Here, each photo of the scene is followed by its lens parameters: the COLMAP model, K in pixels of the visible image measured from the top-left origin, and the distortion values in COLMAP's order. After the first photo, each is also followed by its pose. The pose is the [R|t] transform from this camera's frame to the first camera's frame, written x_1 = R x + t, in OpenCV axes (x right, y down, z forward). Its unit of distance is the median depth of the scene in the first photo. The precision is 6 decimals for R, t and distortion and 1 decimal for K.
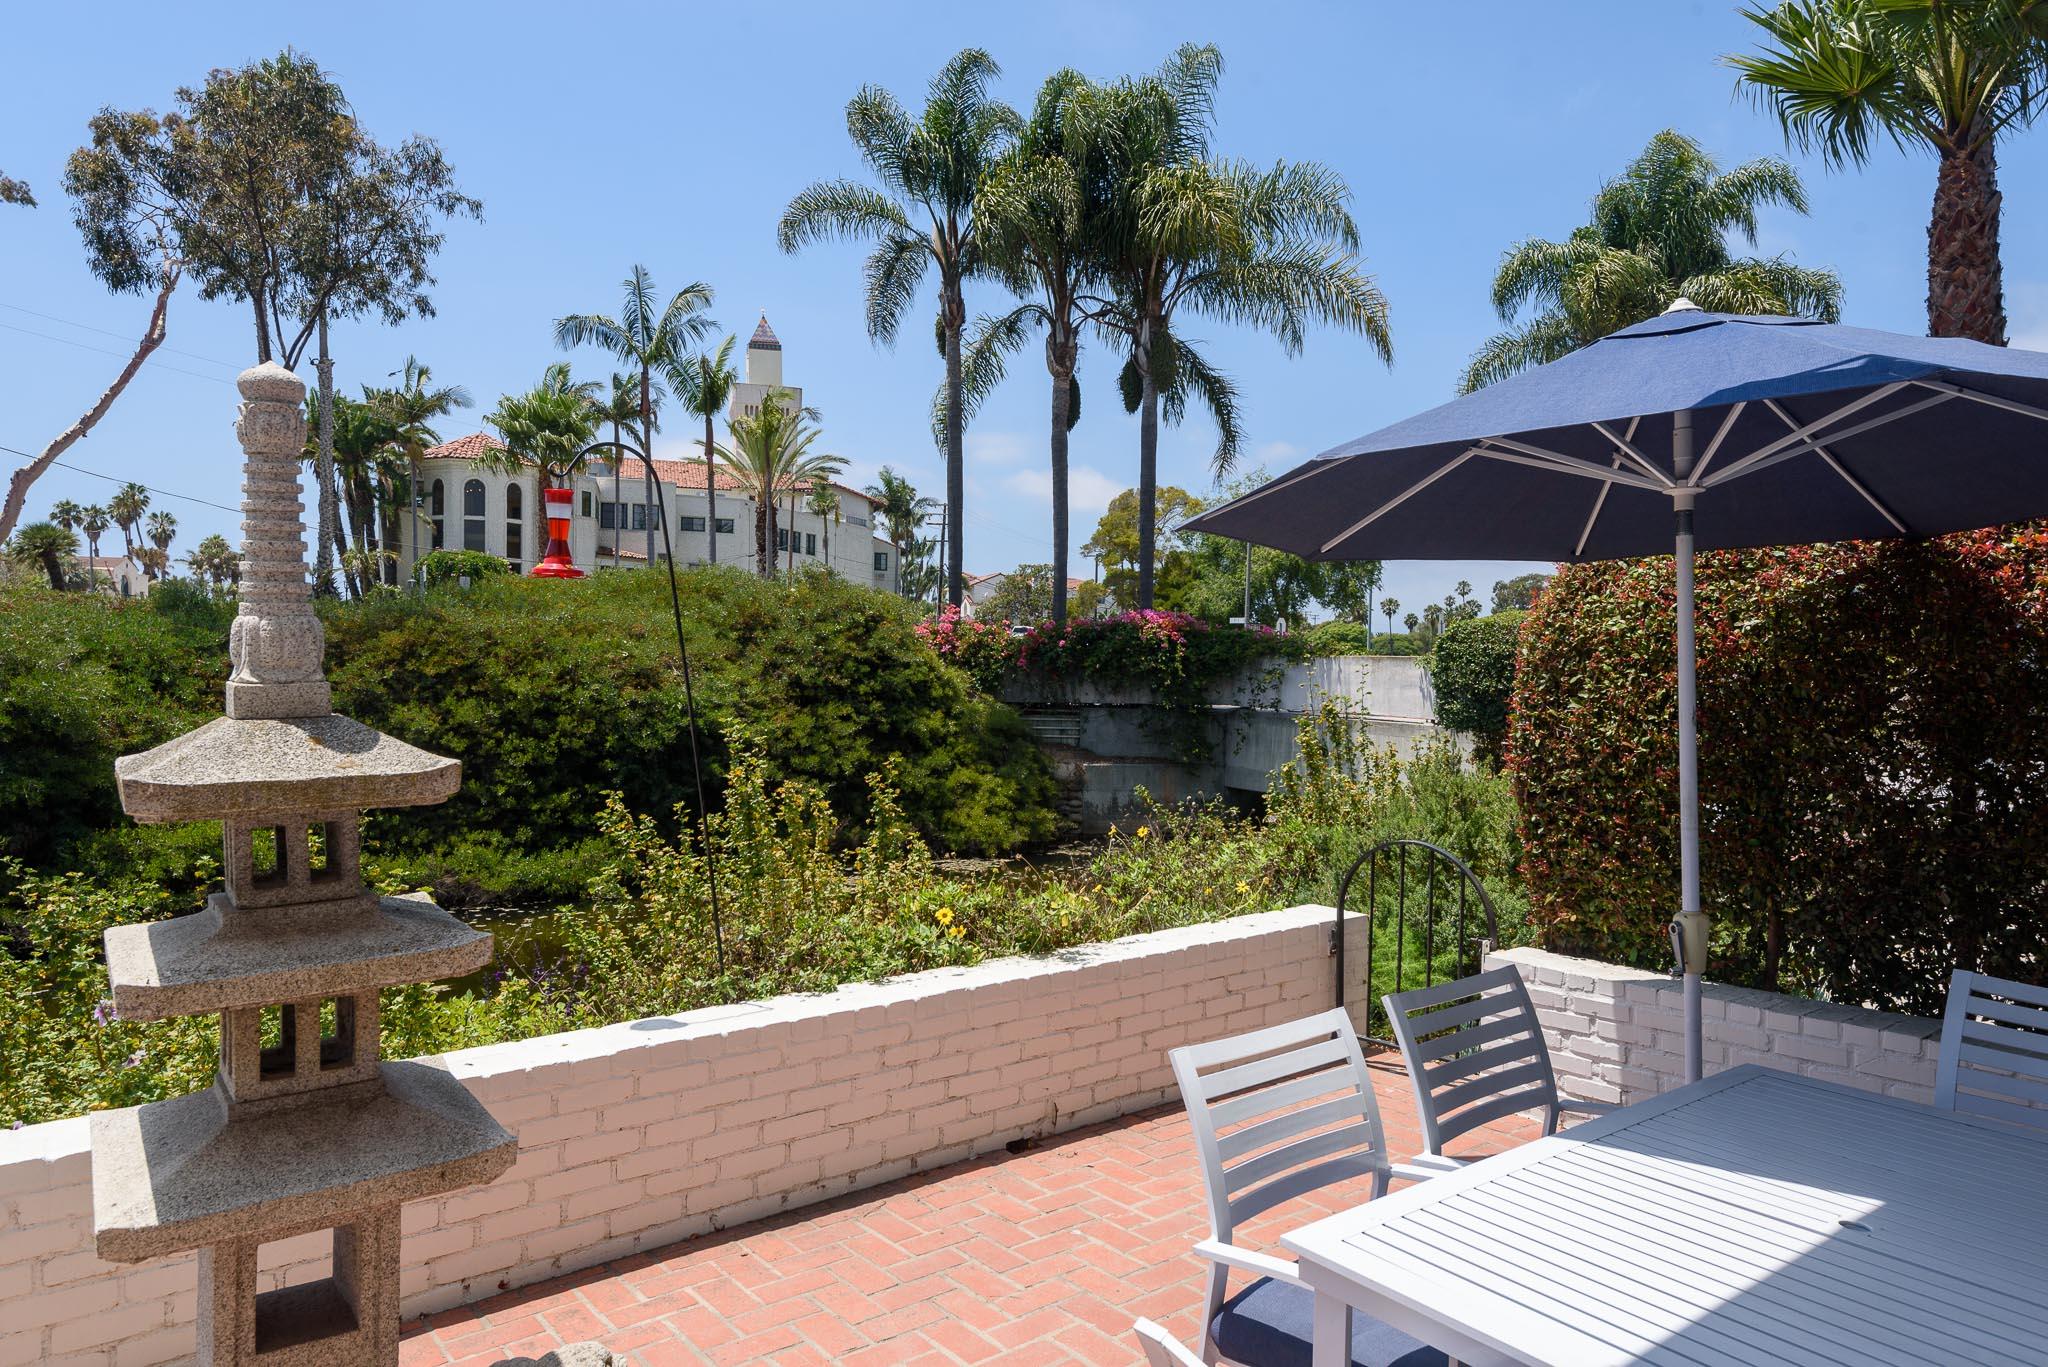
lens RADIAL K [[1263.2, 0, 1024.0], [0, 1263.2, 683.5], [0, 0, 1]] dist [0.029817, -0.019593]
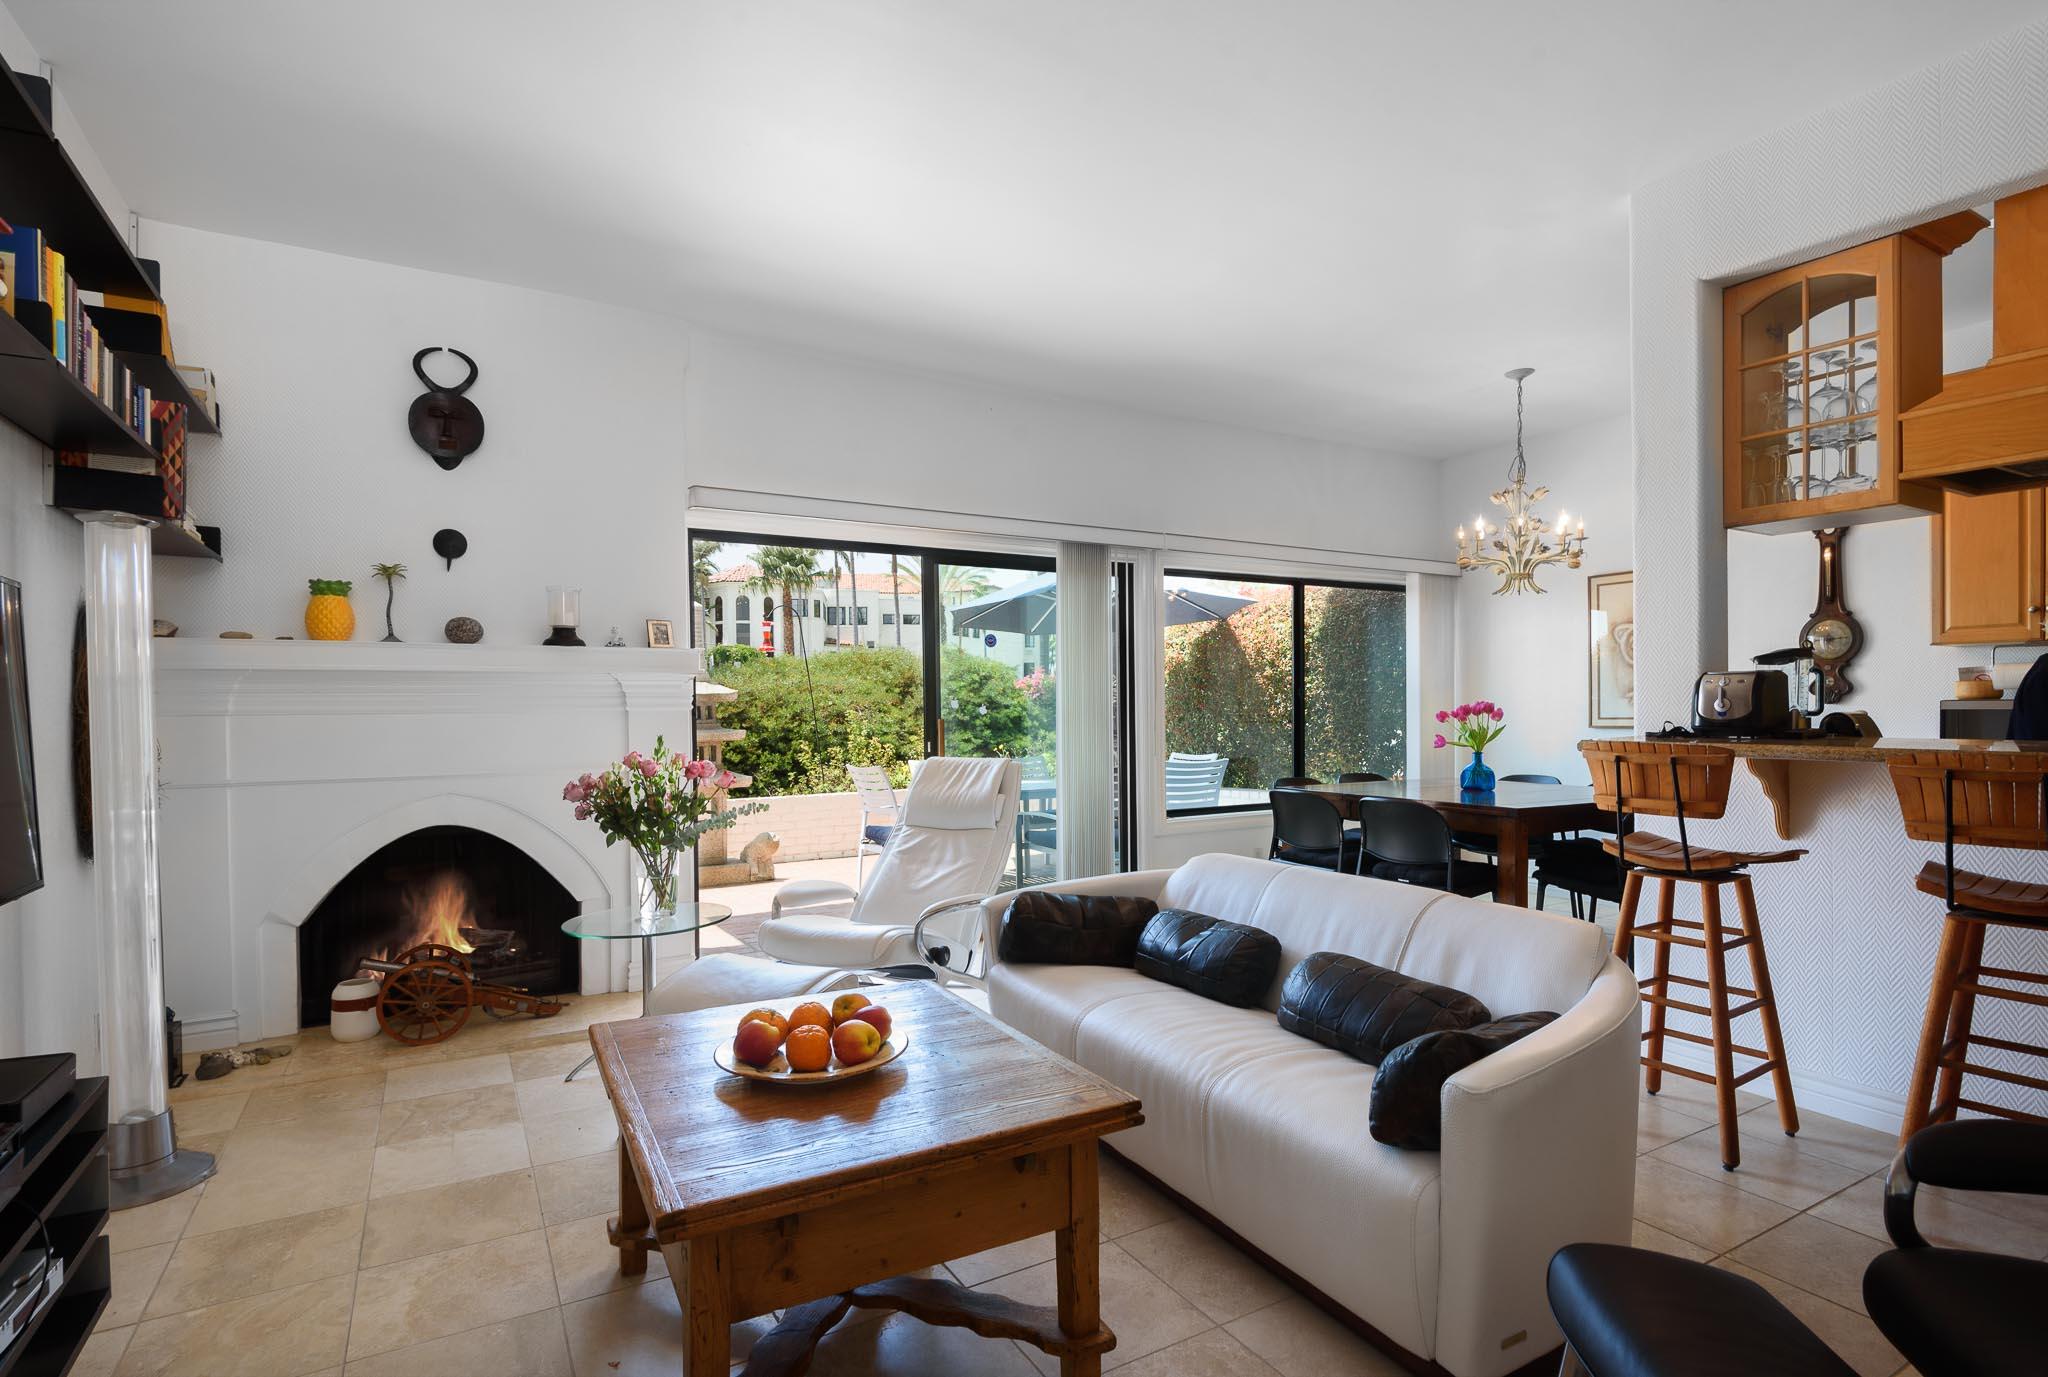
lens RADIAL K [[1034.7, 0, 1052.9], [0, 1034.7, 706.1], [0, 0, 1]] dist [0.000753, 0.000055]
pose [[0.992445, -0.031463, -0.118588, 0.108025], [0.027869, 0.999104, -0.031847, 0.025510], [0.119484, 0.028302, 0.992433, -0.247808]]
